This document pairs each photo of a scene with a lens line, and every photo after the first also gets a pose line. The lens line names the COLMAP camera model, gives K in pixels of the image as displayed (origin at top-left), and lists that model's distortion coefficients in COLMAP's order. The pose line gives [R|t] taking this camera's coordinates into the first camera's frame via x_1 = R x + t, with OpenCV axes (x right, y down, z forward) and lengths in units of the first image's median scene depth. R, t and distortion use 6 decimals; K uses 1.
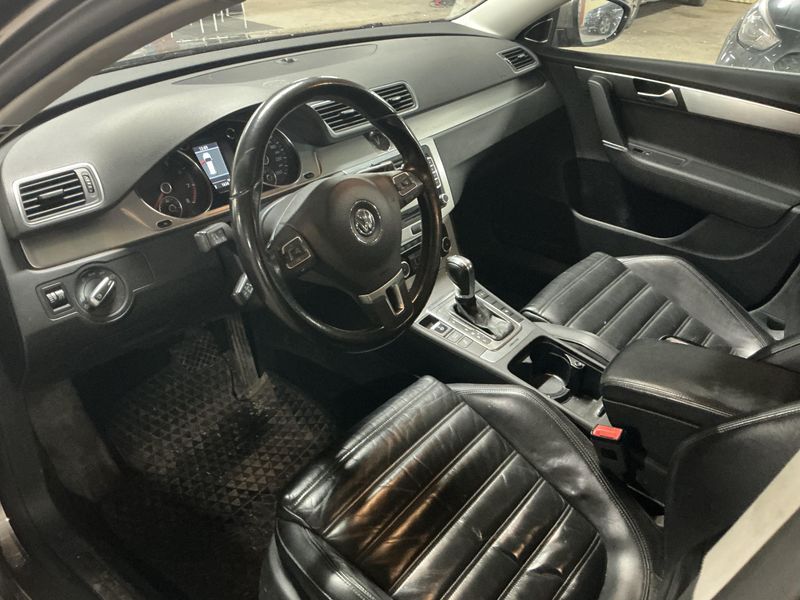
lens RADIAL K [[658.8, 0, 396.9], [0, 658.8, 303.2], [0, 0, 1]] dist [0.125407, -0.249207]
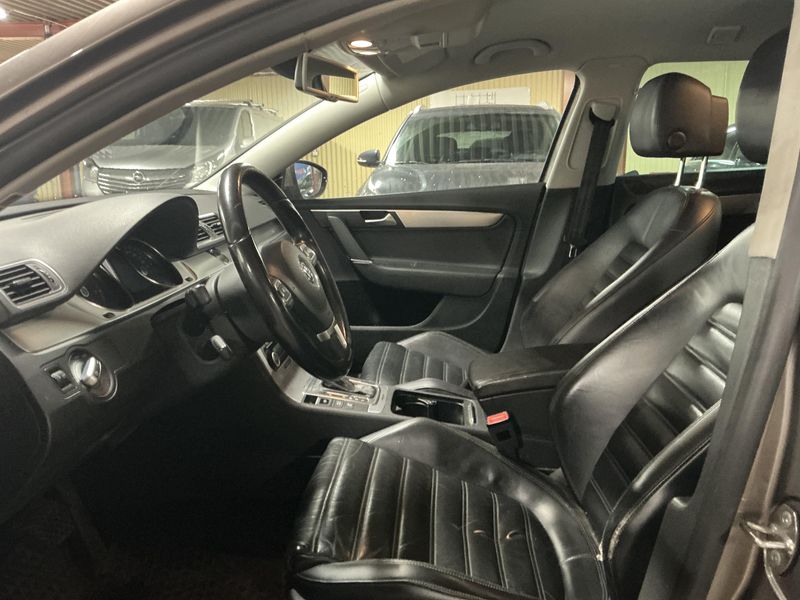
lens RADIAL K [[658.8, 0, 396.9], [0, 658.8, 303.2], [0, 0, 1]] dist [0.125407, -0.249207]
pose [[0.823278, -0.167929, 0.542230, -0.464129], [0.330572, 0.918379, -0.217492, 0.194280], [-0.461450, 0.358302, 0.811593, -0.009622]]
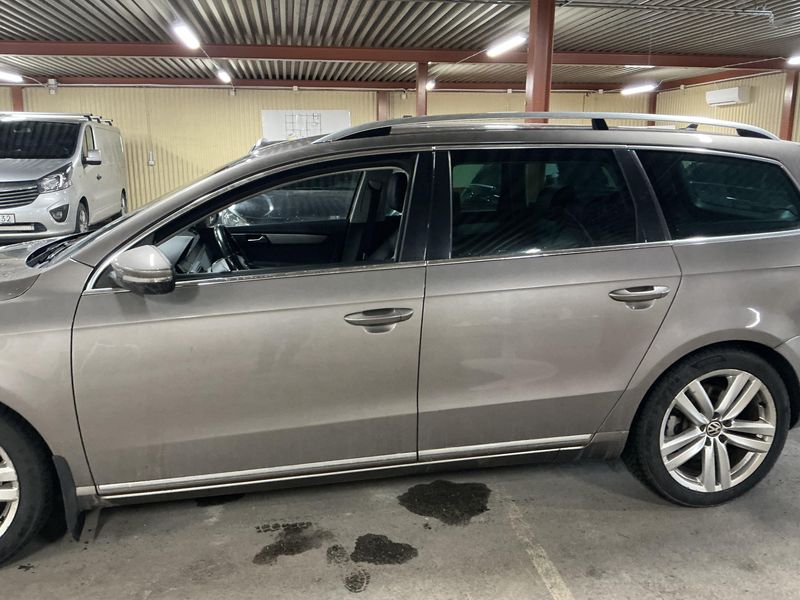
lens RADIAL K [[658.8, 0, 396.9], [0, 658.8, 303.2], [0, 0, 1]] dist [0.125407, -0.249207]
pose [[0.657381, -0.189263, 0.729404, -1.428548], [0.402234, 0.906649, -0.127263, 0.530311], [-0.637227, 0.377051, 0.672142, -1.061219]]
